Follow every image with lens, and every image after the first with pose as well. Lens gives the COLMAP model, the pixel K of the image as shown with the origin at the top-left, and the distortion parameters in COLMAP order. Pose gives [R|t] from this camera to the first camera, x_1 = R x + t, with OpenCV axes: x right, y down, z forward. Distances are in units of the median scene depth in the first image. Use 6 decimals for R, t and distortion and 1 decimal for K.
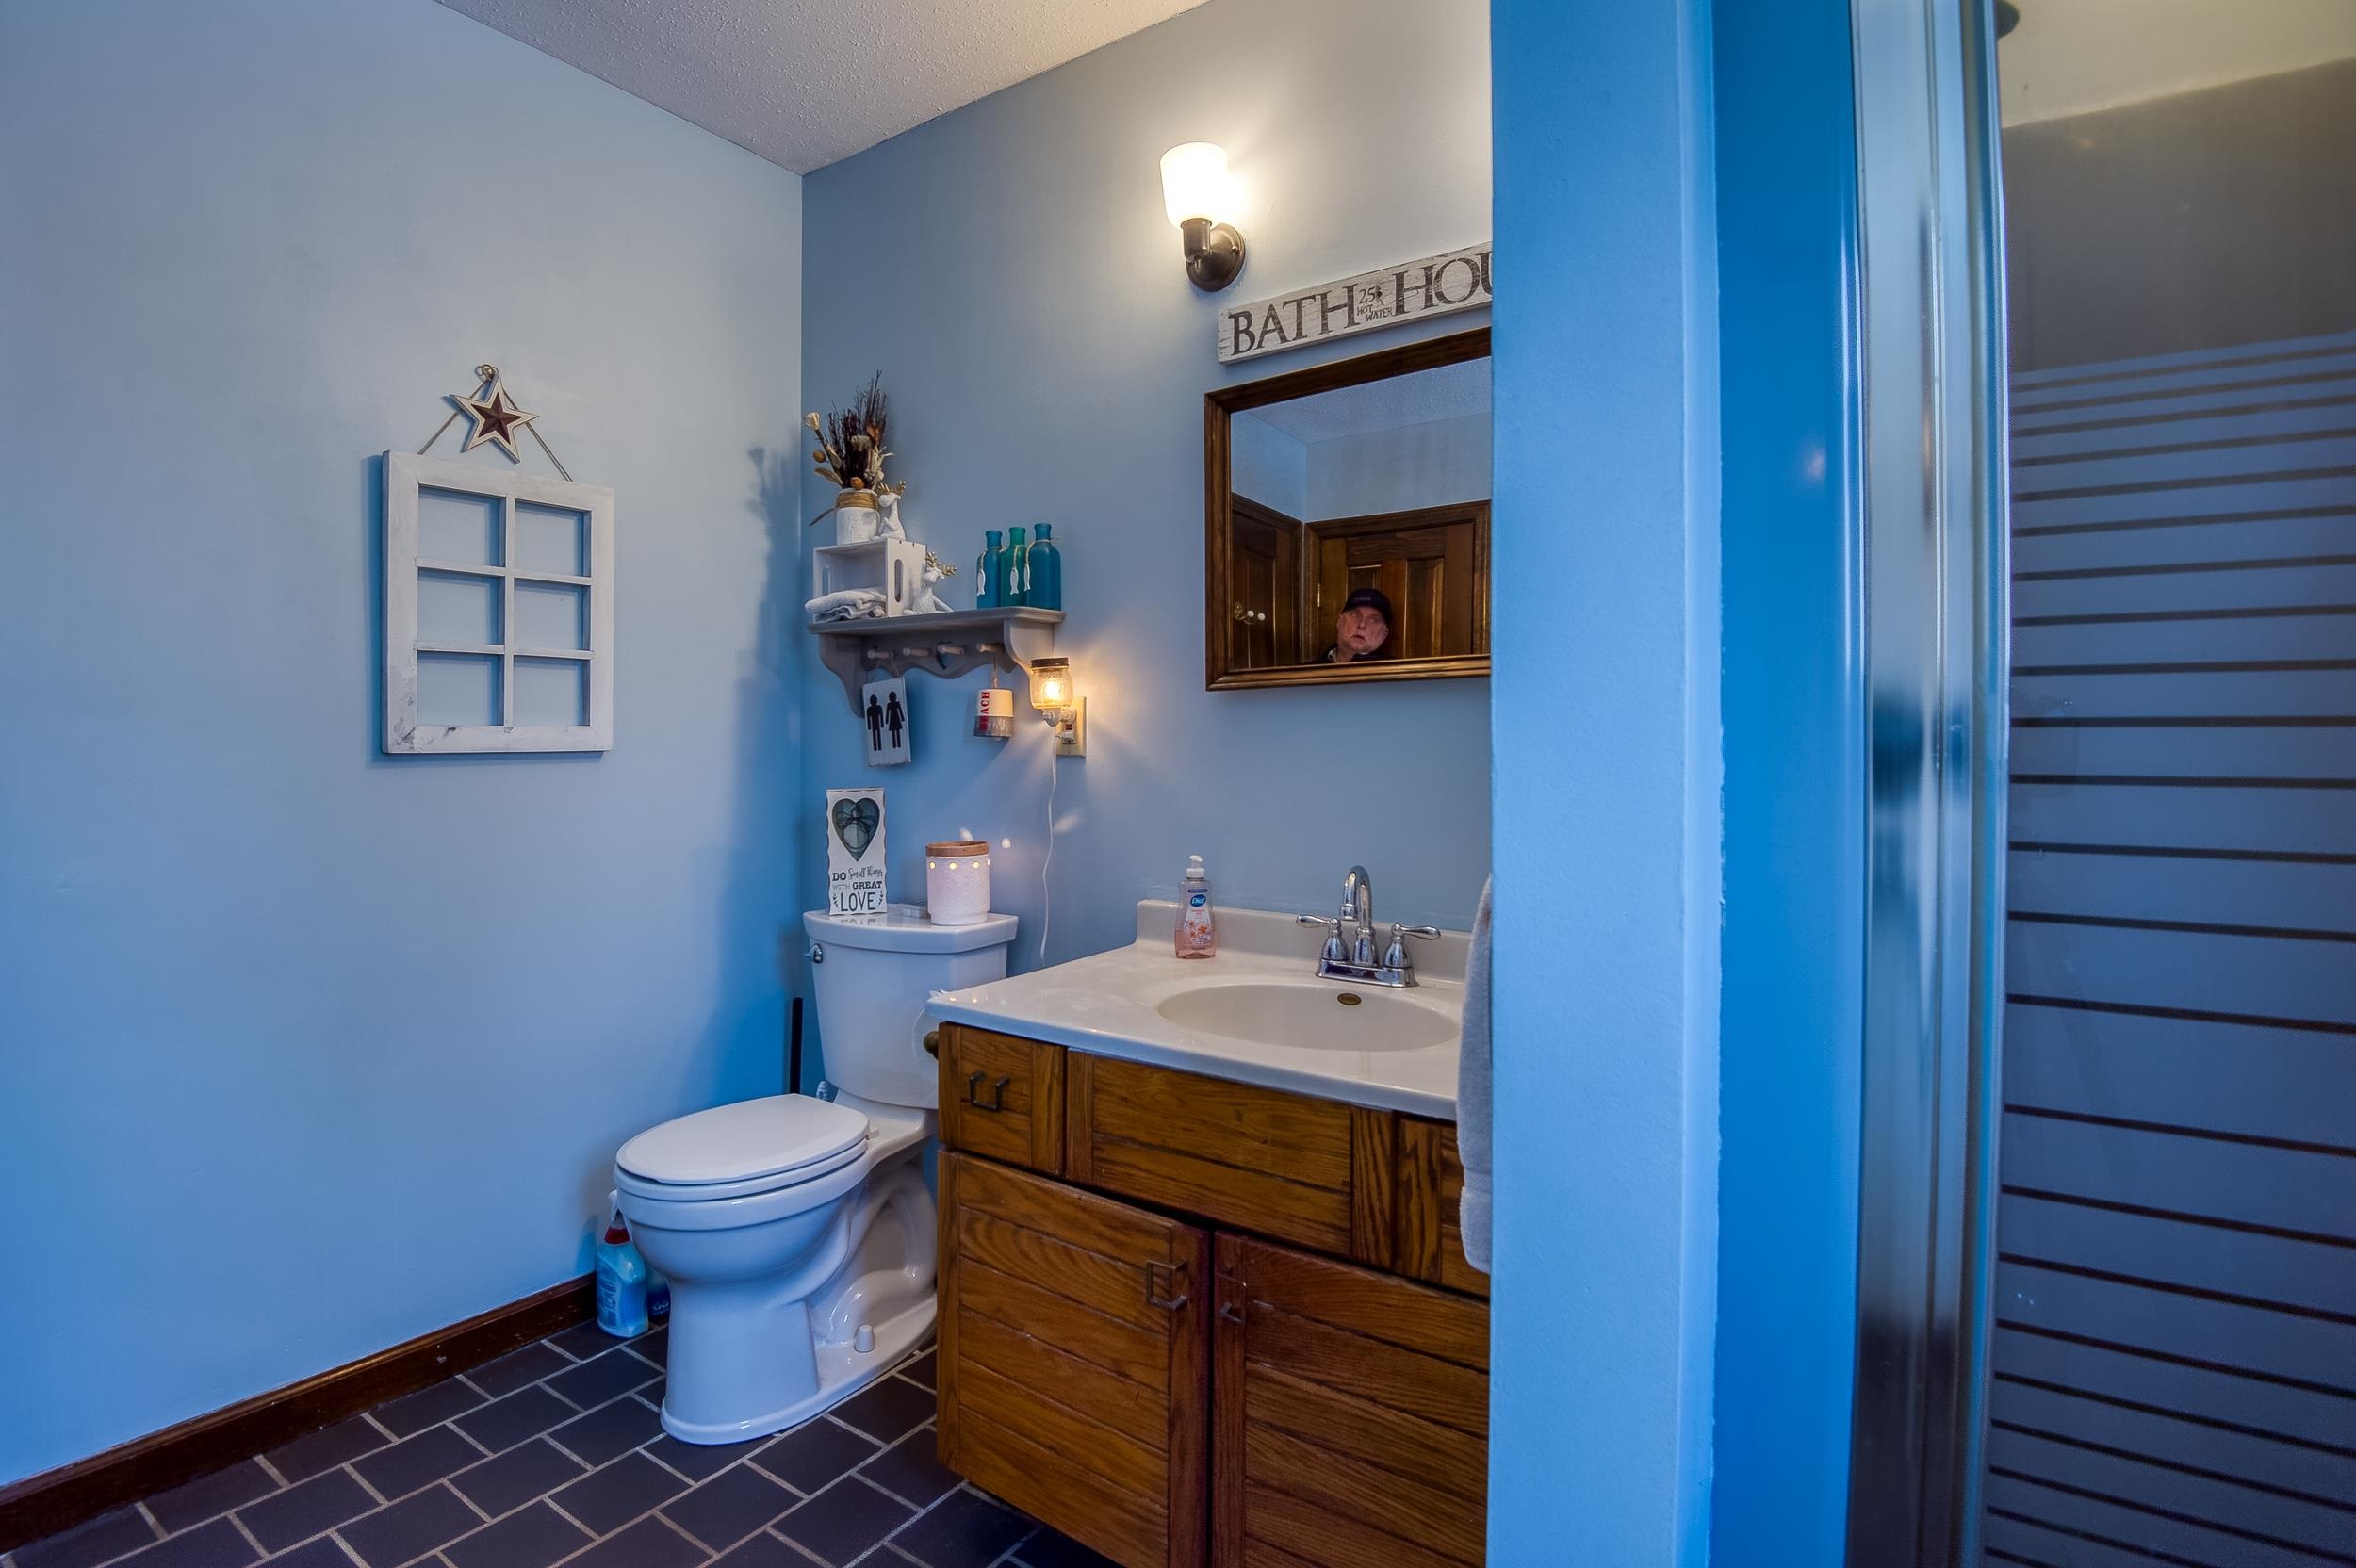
lens RADIAL K [[1169.7, 0, 1175.8], [0, 1169.7, 739.2], [0, 0, 1]] dist [-0.001375, -0.012782]
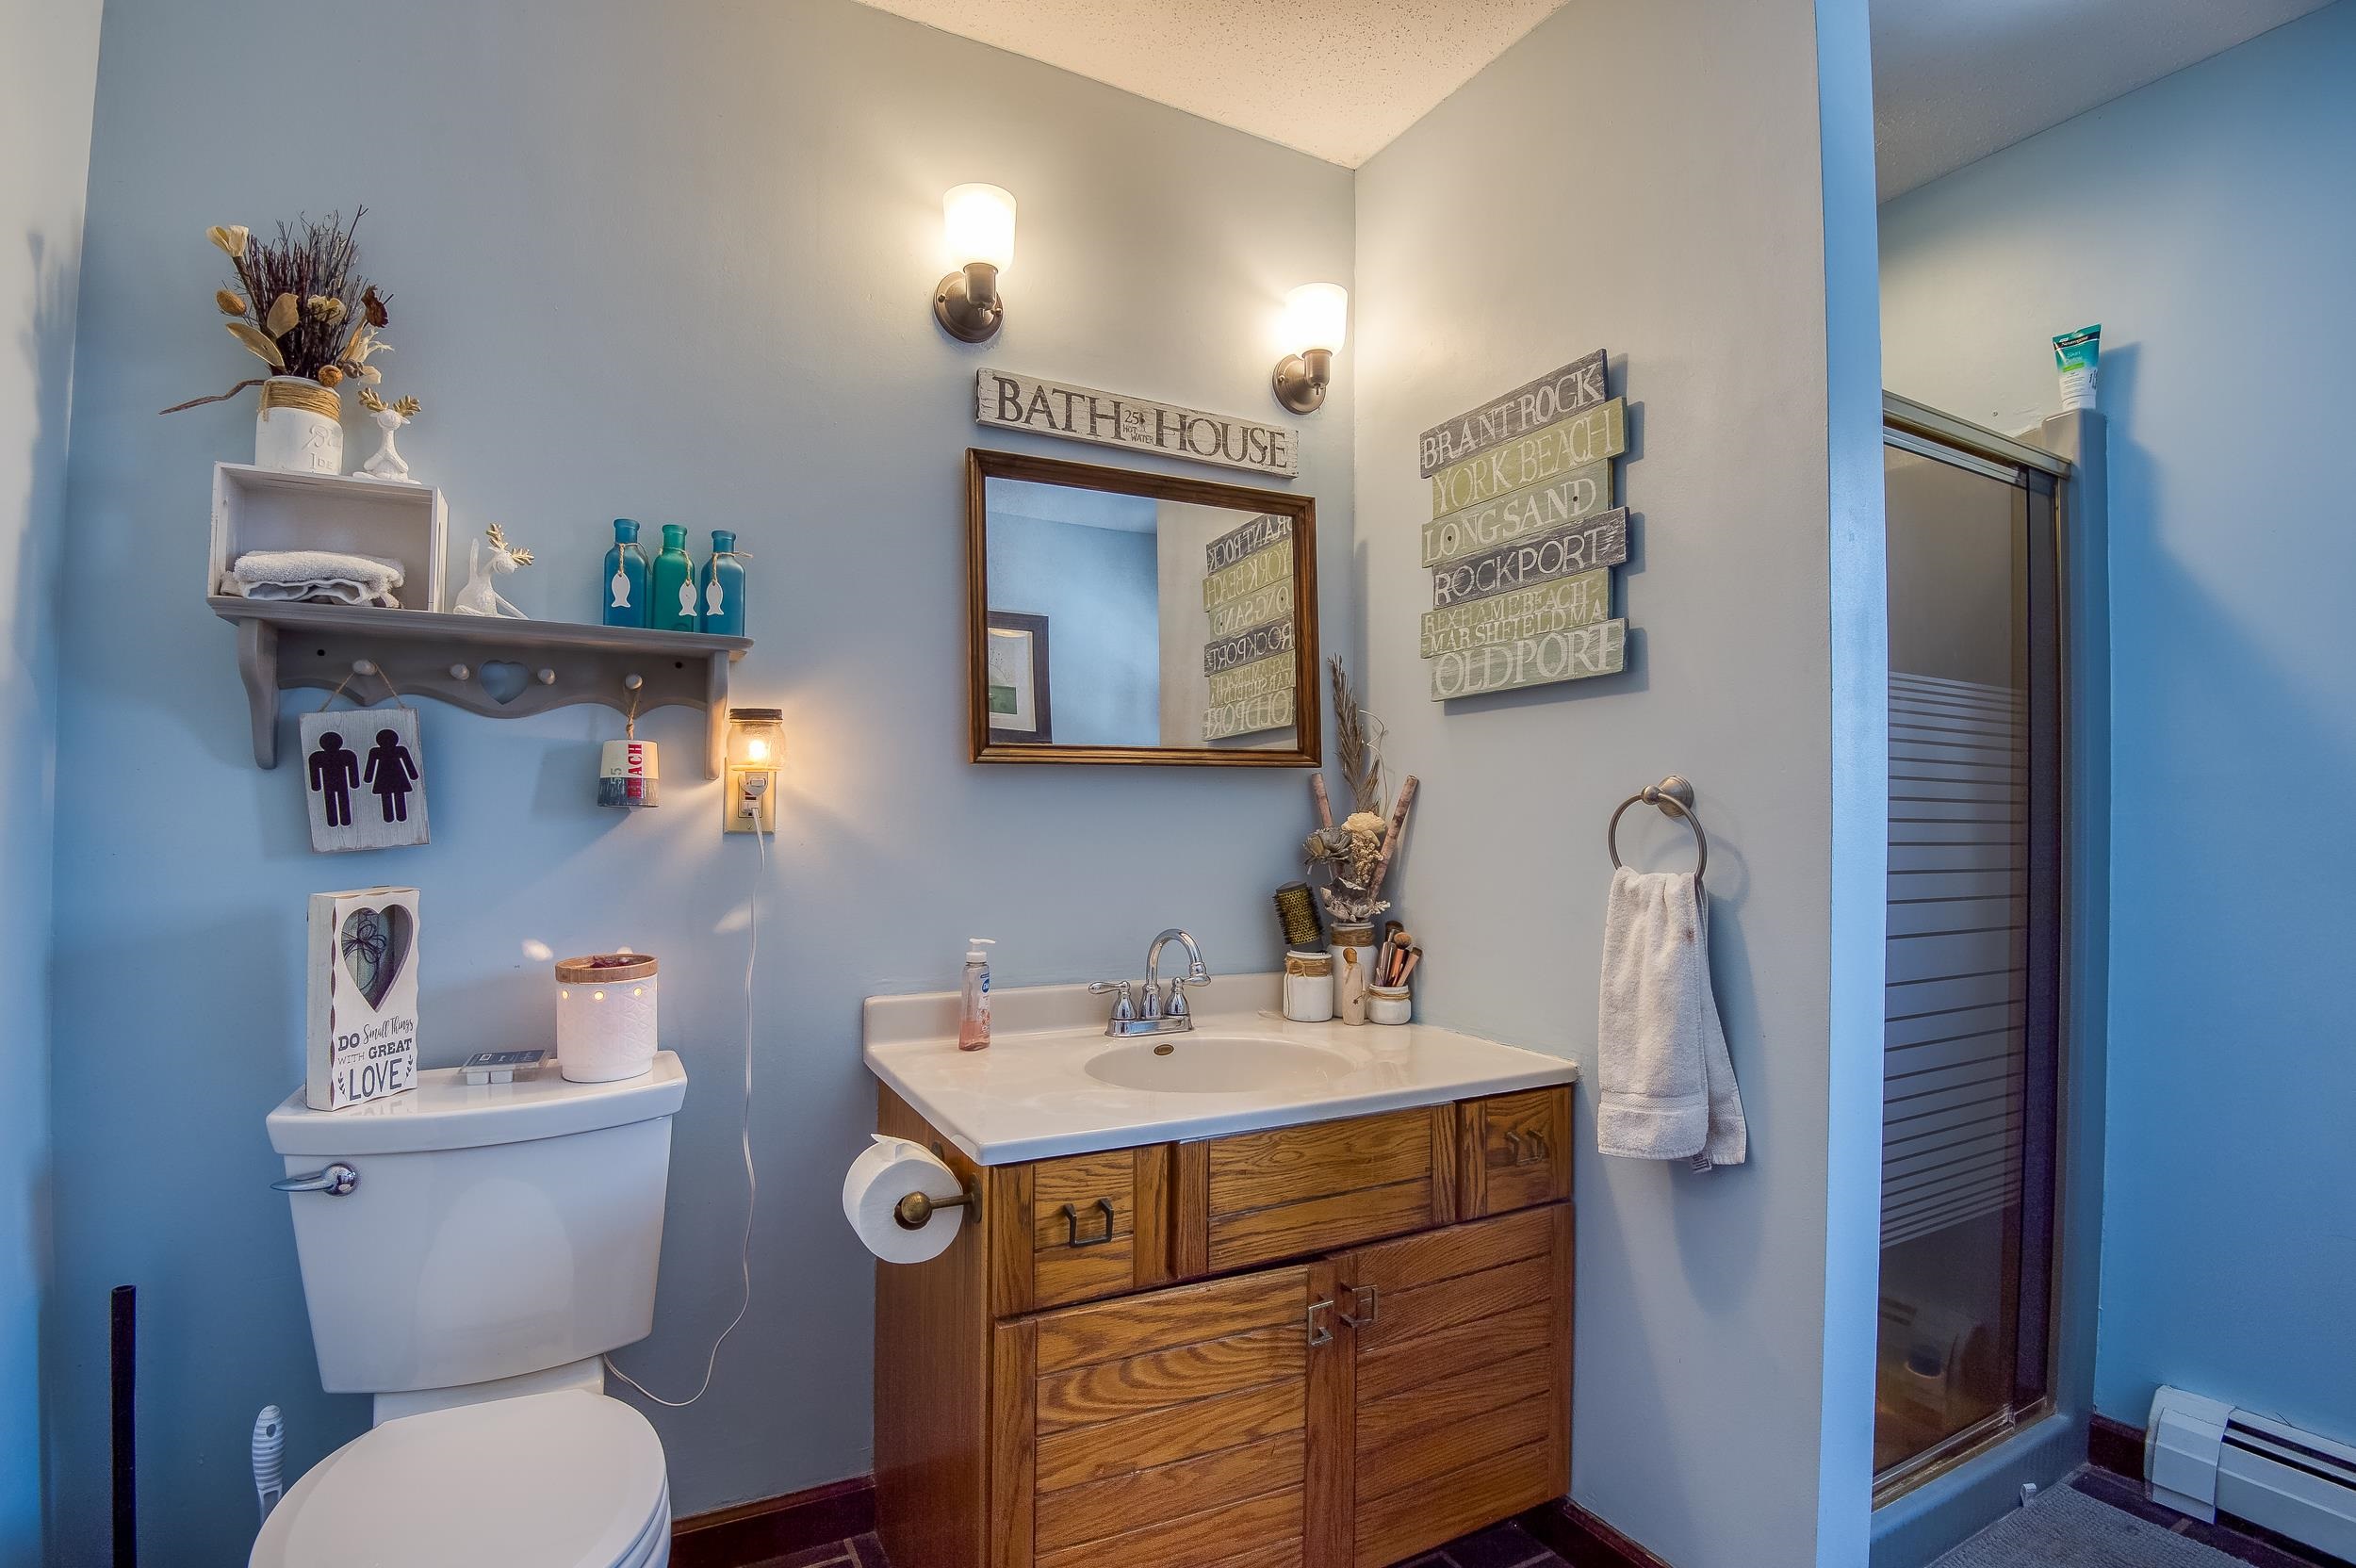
lens RADIAL K [[1072.4, 0, 1164.2], [0, 1072.4, 796.7], [0, 0, 1]] dist [-0.000251, -0.022812]
pose [[0.467841, 0.019379, 0.883600, -0.675658], [-0.013907, 0.999797, -0.014565, -0.003757], [-0.883703, -0.005474, 0.468016, 0.464877]]
